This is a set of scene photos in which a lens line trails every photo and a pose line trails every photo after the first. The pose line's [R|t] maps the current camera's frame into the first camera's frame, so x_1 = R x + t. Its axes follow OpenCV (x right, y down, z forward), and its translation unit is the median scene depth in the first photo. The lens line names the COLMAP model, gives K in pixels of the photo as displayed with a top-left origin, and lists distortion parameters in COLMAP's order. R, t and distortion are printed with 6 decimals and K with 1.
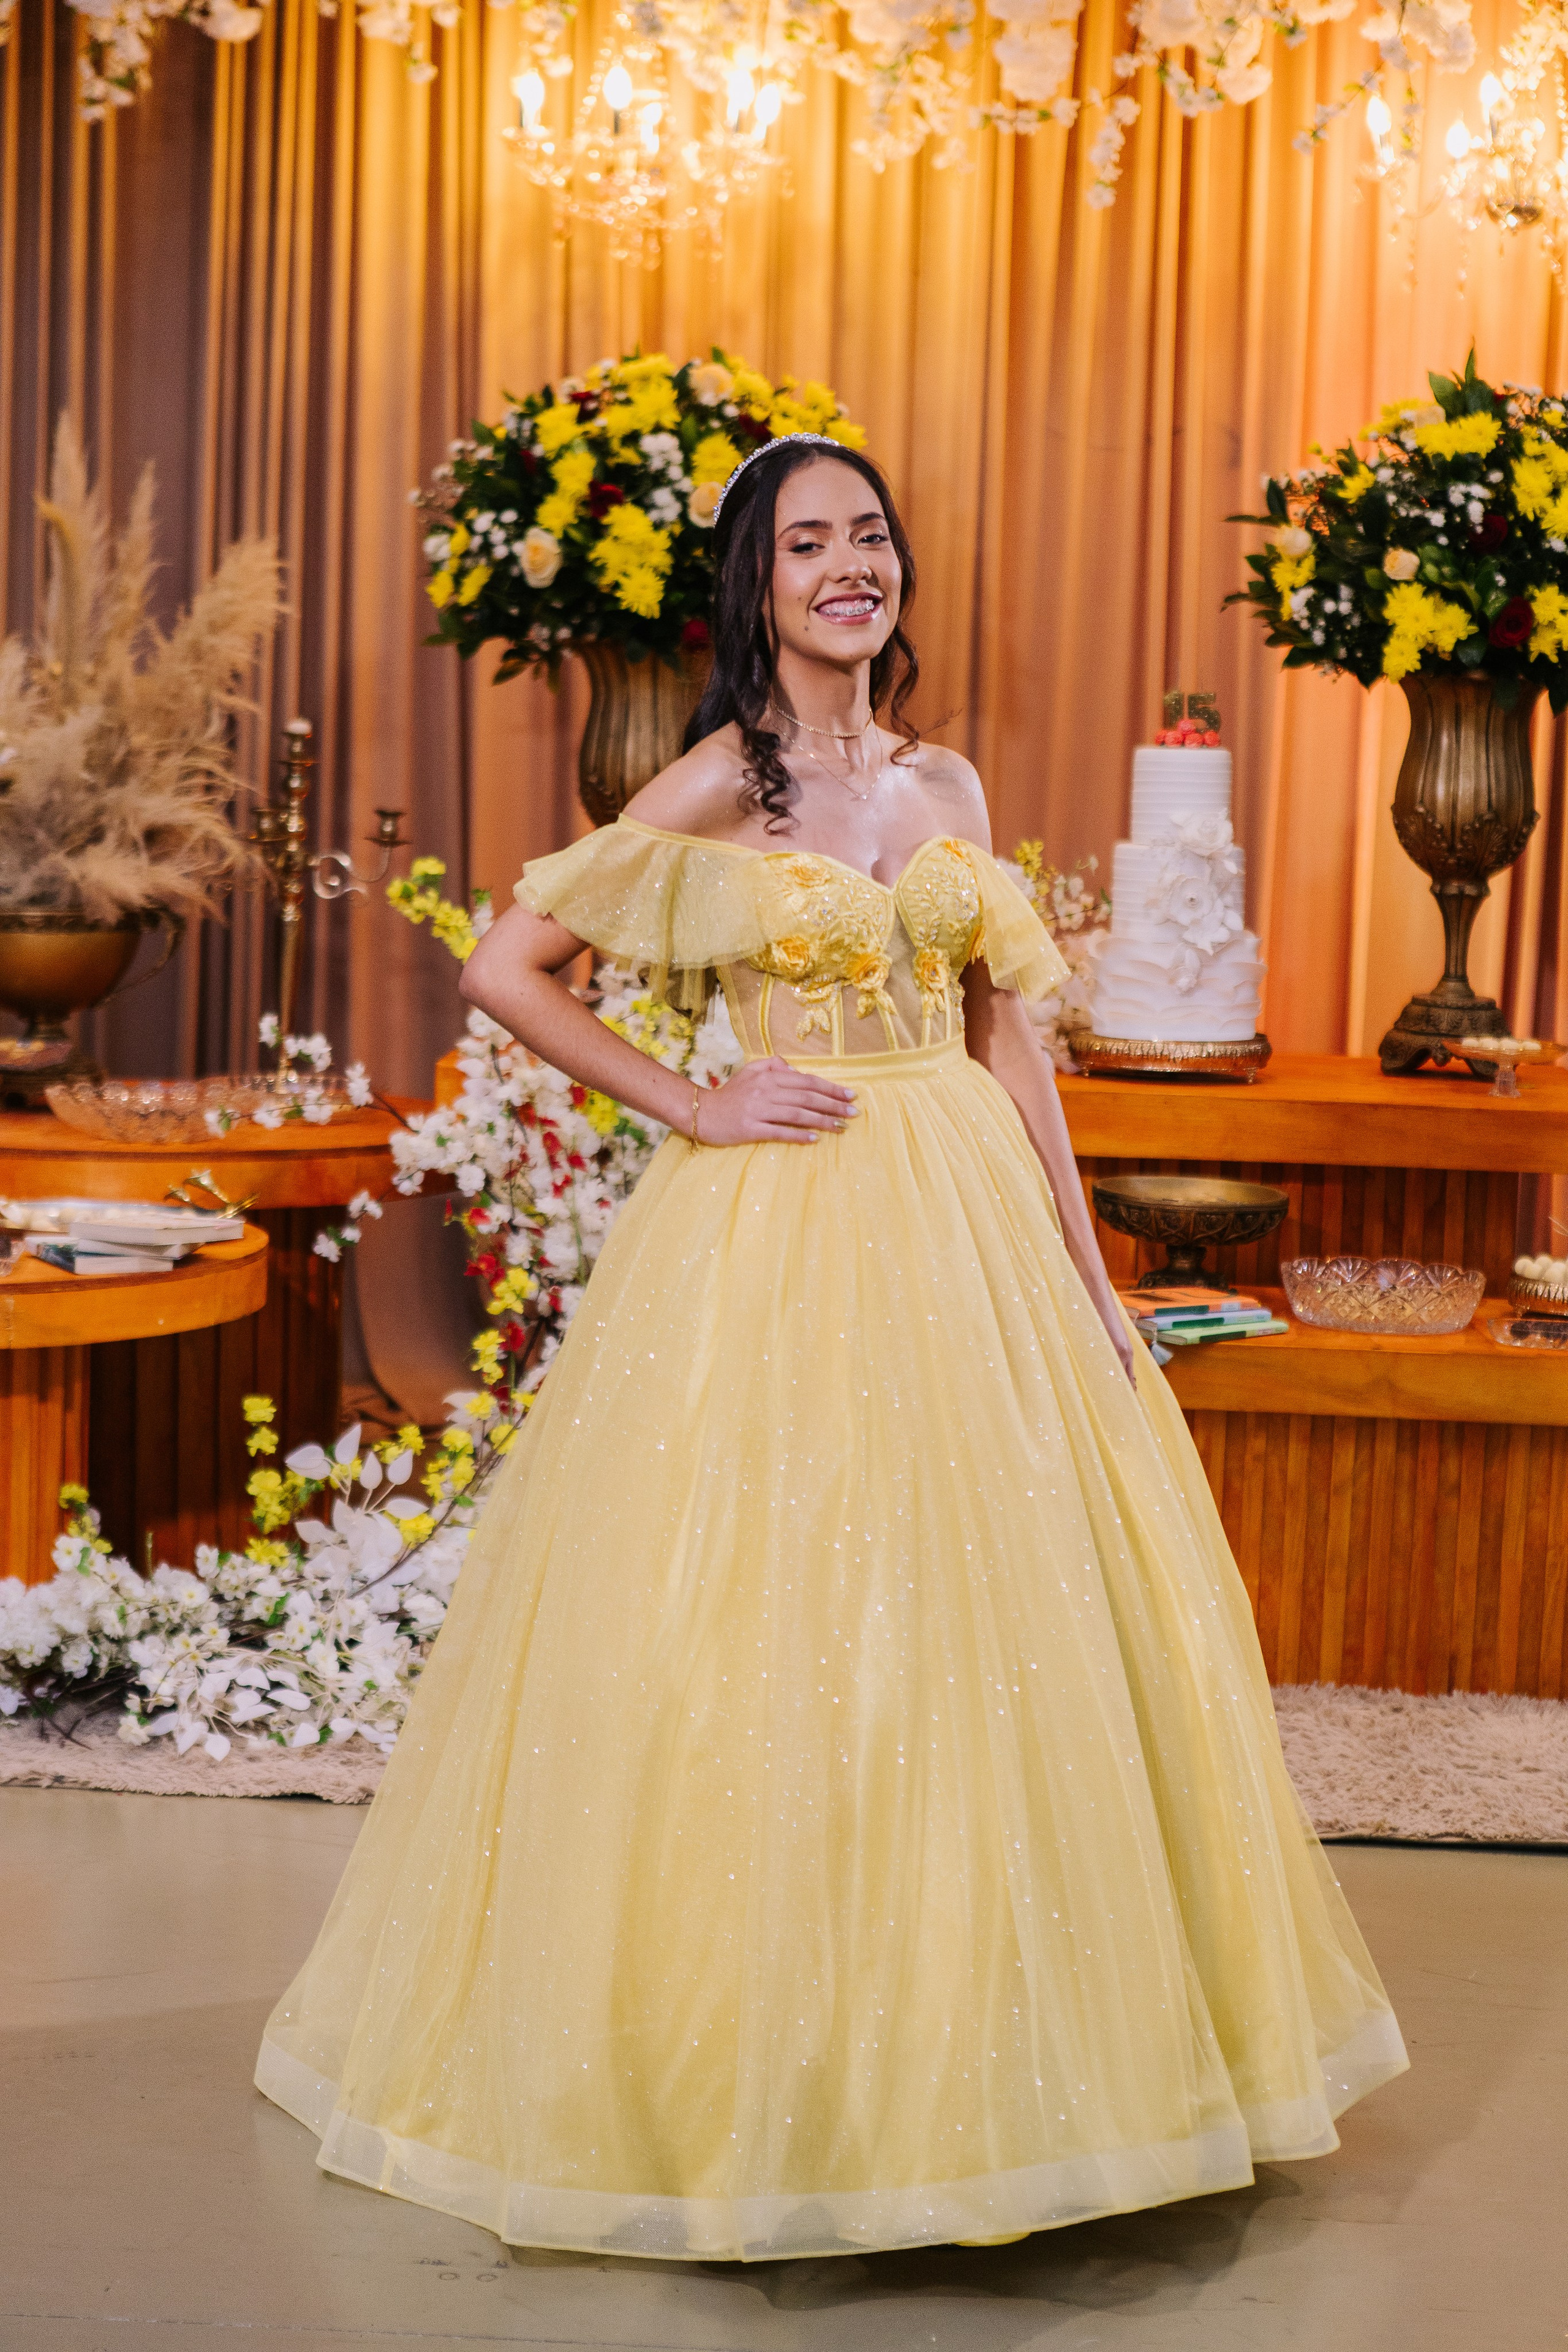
lens RADIAL K [[4700.4, 0, 772.6], [0, 4700.4, 1145.0], [0, 0, 1]] dist [-0.028975, -0.112432]
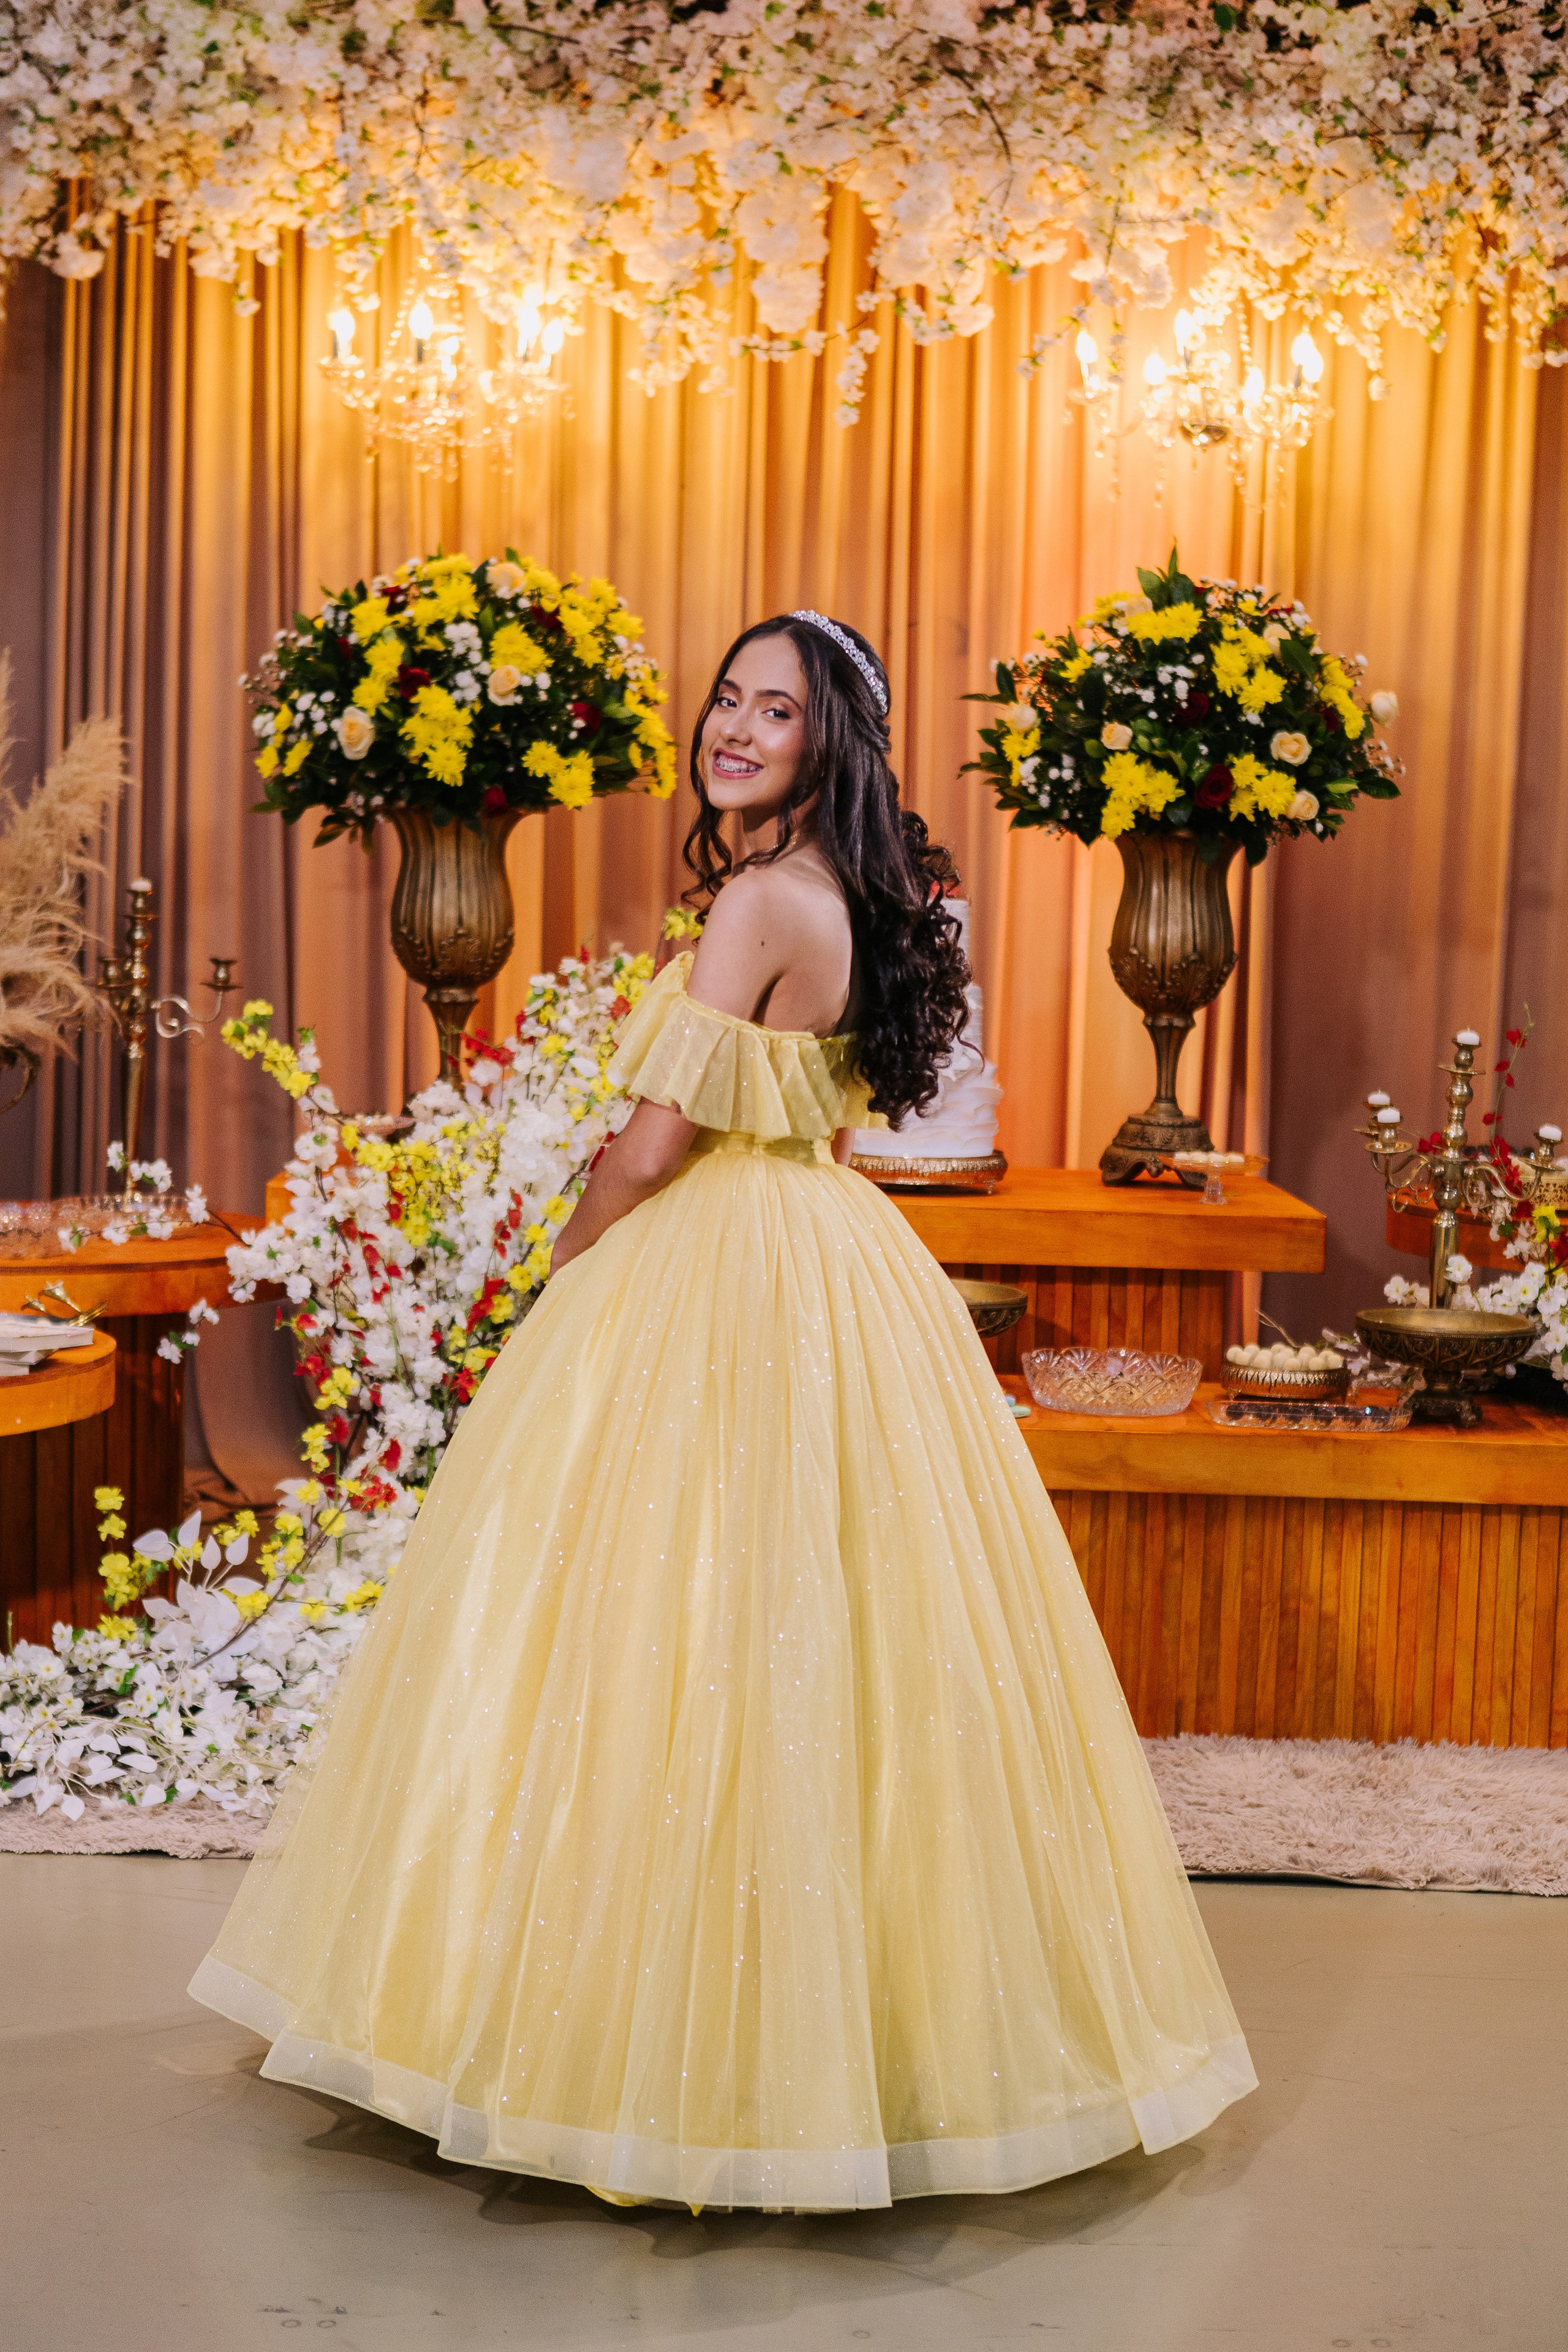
lens RADIAL K [[3927.5, 0, 772.4], [0, 3927.5, 1156.1], [0, 0, 1]] dist [-0.034141, -0.166731]
pose [[0.998304, -0.009578, 0.057430, -0.004852], [0.010772, 0.999732, -0.020511, -0.003494], [-0.057218, 0.021095, 0.998139, 0.058999]]
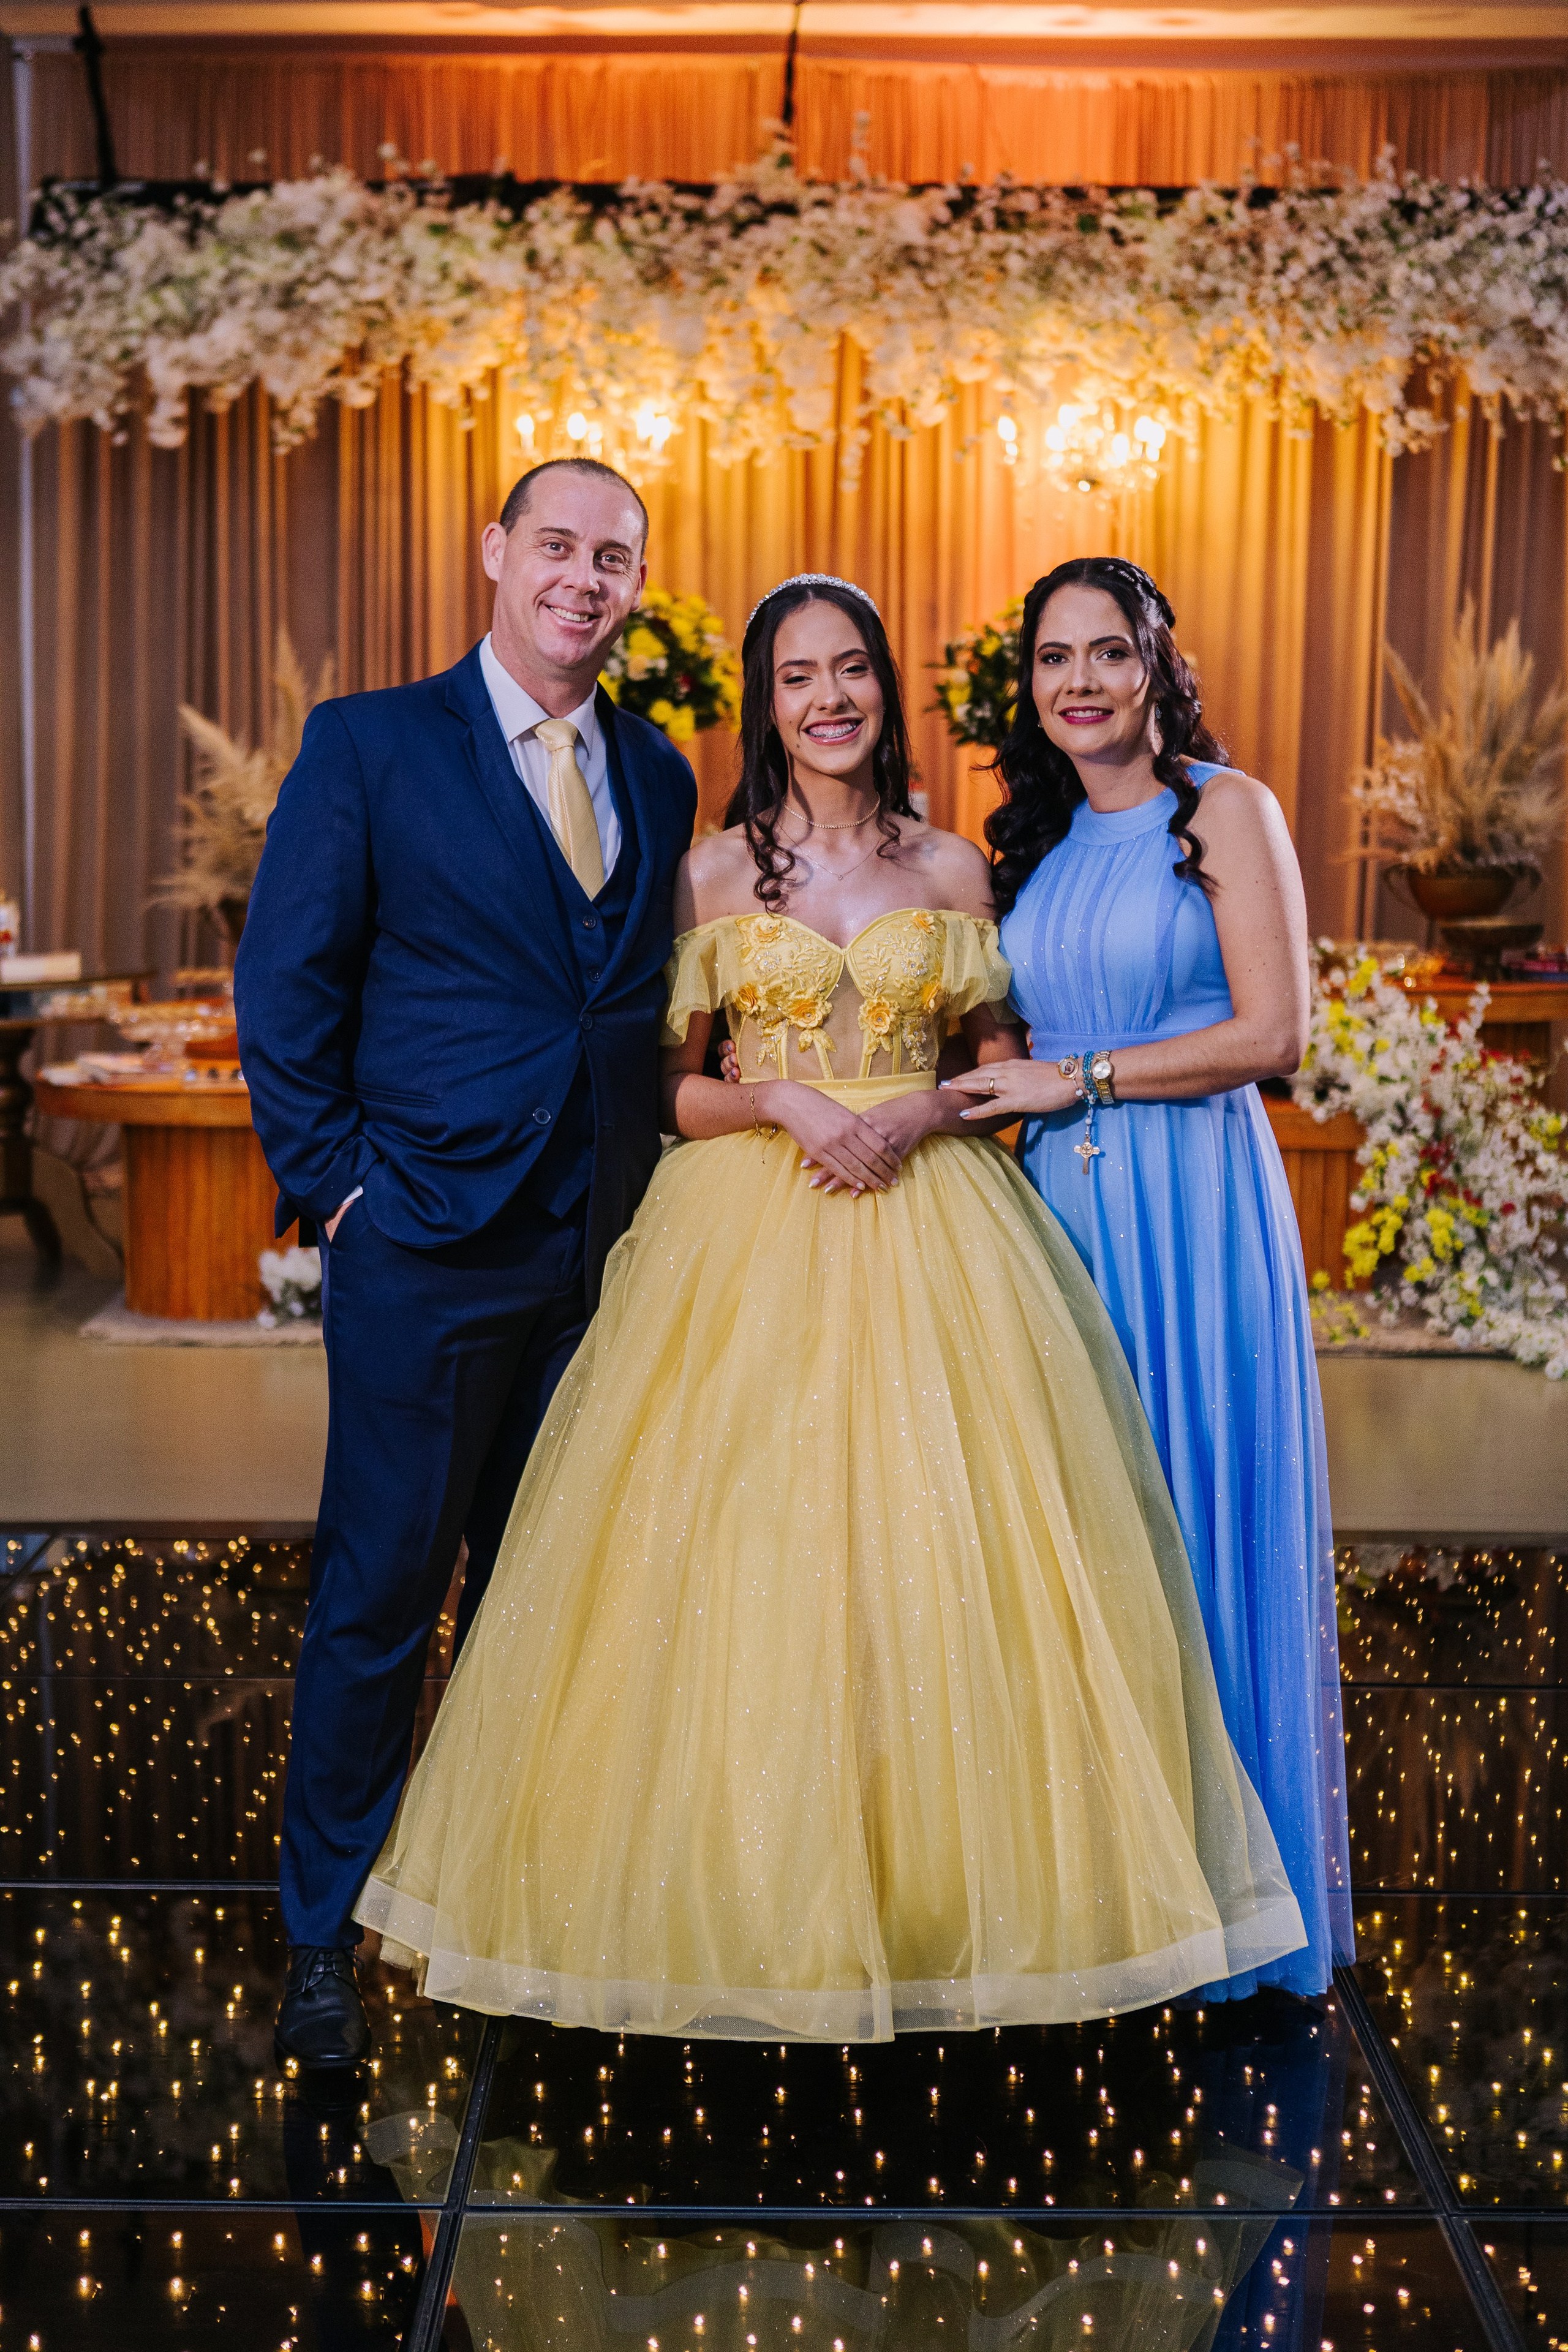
lens RADIAL K [[3777.9, 0, 784.0], [0, 3777.9, 1176.0], [0, 0, 1]] dist [-0.005045, -0.108981]
pose [[0.999049, -0.030560, 0.031111, -0.008766], [0.029884, 0.999312, 0.021975, 0.031325], [-0.031761, -0.021024, 0.999274, -0.479445]]
